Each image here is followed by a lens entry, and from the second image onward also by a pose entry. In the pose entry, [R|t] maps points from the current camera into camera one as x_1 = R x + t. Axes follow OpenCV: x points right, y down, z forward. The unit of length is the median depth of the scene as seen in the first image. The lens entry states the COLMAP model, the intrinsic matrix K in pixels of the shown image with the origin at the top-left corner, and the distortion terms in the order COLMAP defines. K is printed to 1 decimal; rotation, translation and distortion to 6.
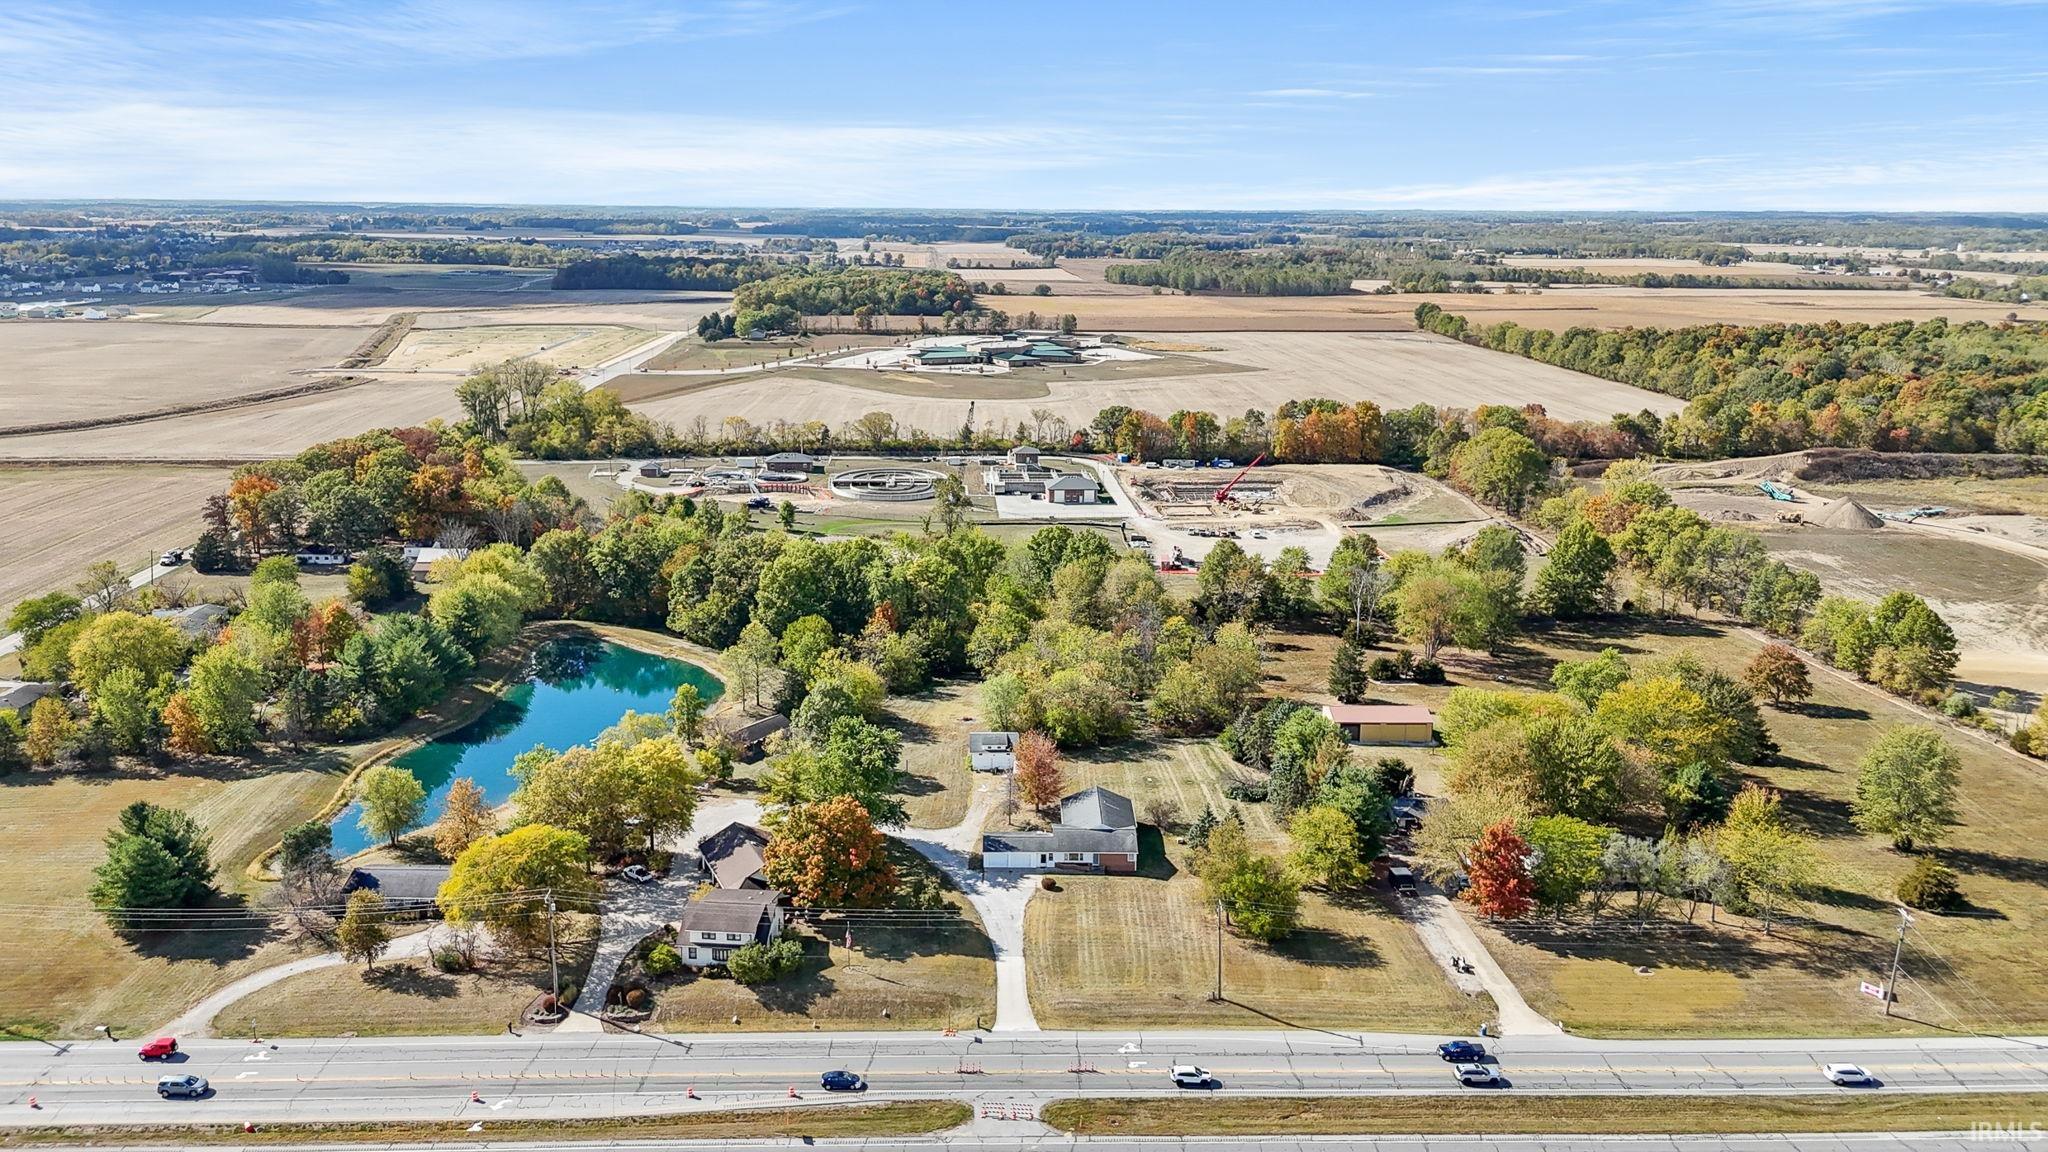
lens RADIAL K [[1493.6, 0, 1027.7], [0, 1493.6, 585.1], [0, 0, 1]] dist [0.085322, -0.090663]
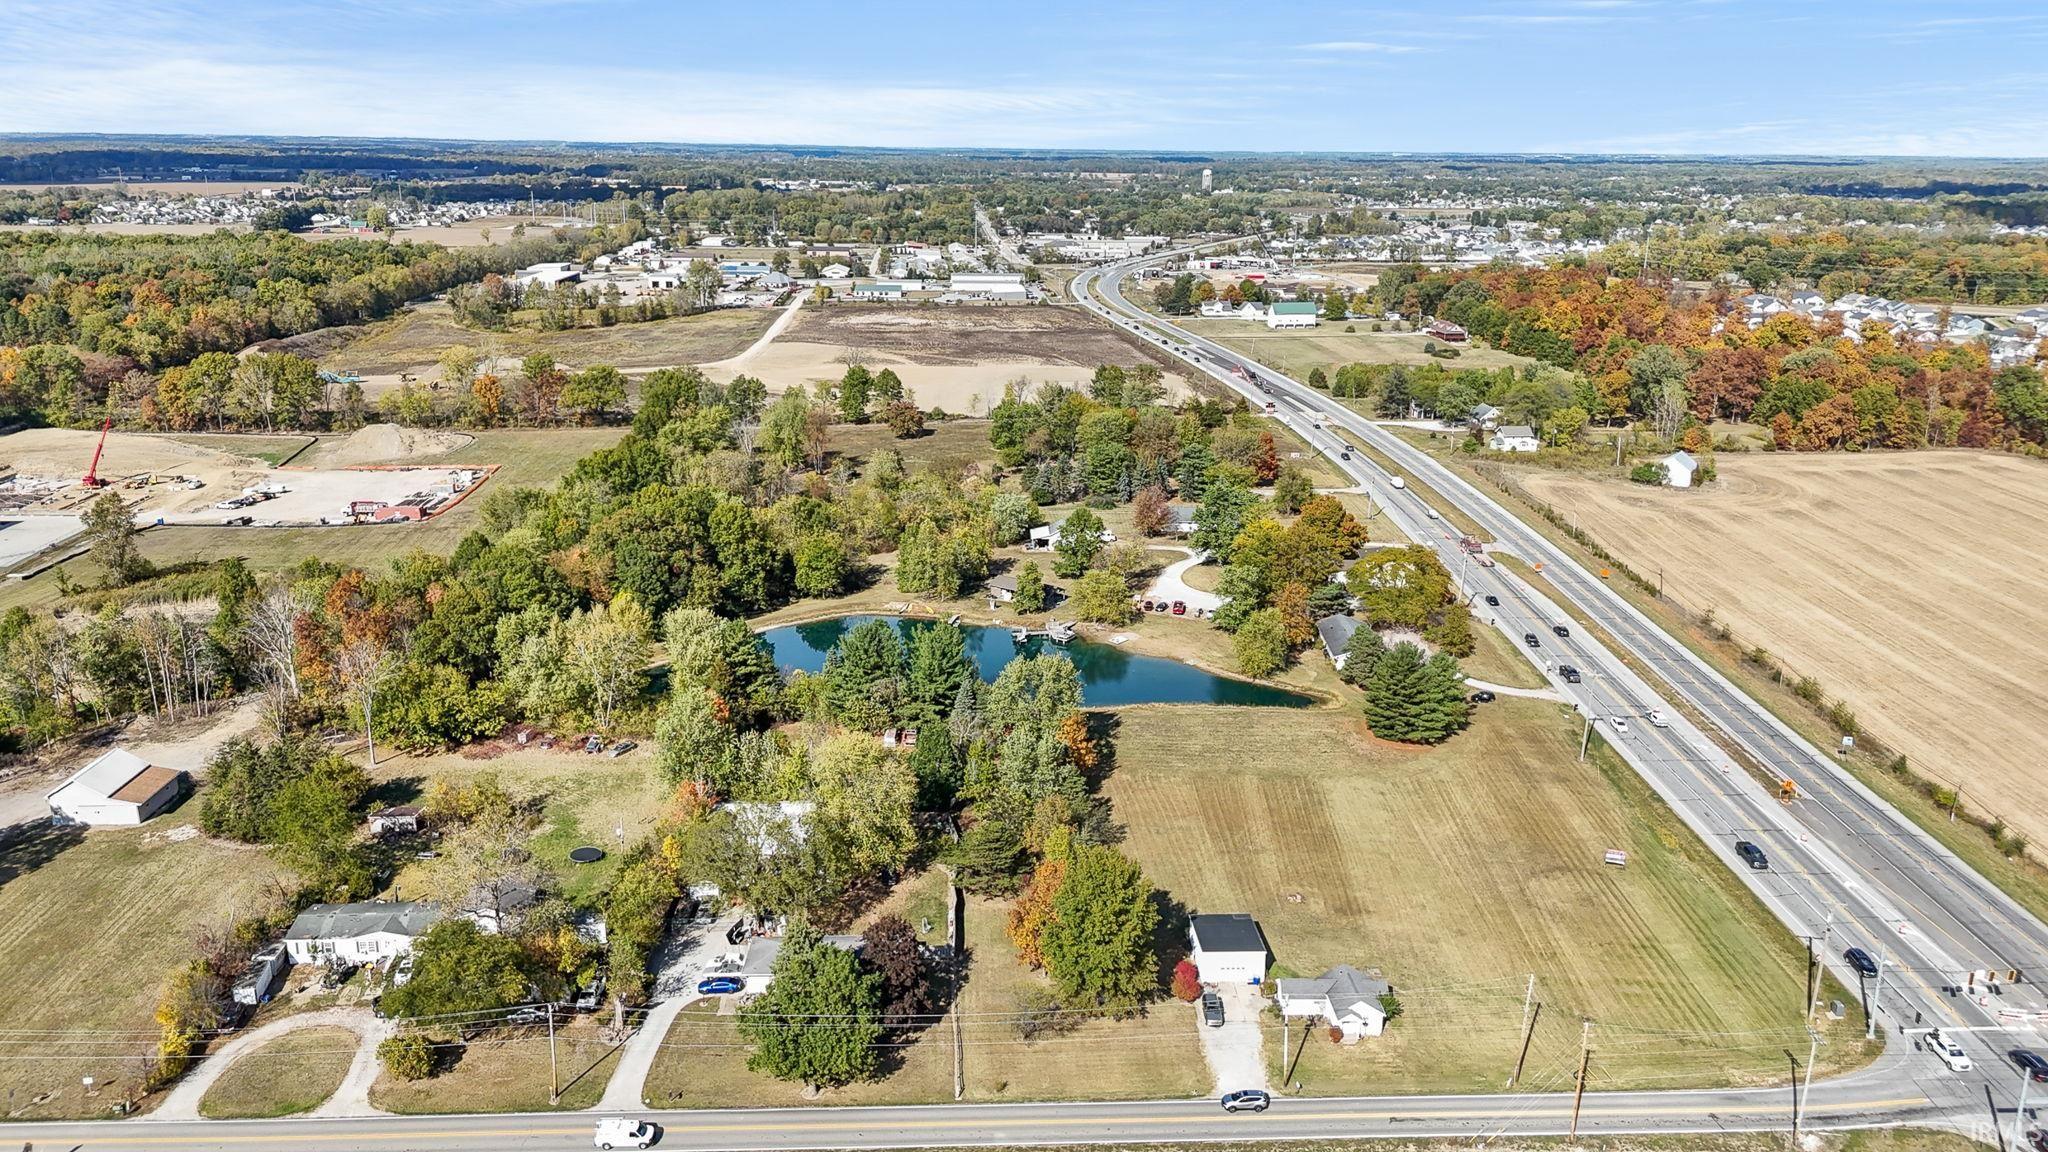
lens RADIAL K [[1493.6, 0, 1027.7], [0, 1493.6, 585.1], [0, 0, 1]] dist [0.085322, -0.090663]
pose [[0.004901, -0.290151, 0.956968, -0.595275], [0.237244, 0.929995, 0.280757, -0.104974], [-0.971438, 0.225659, 0.073395, 0.419737]]
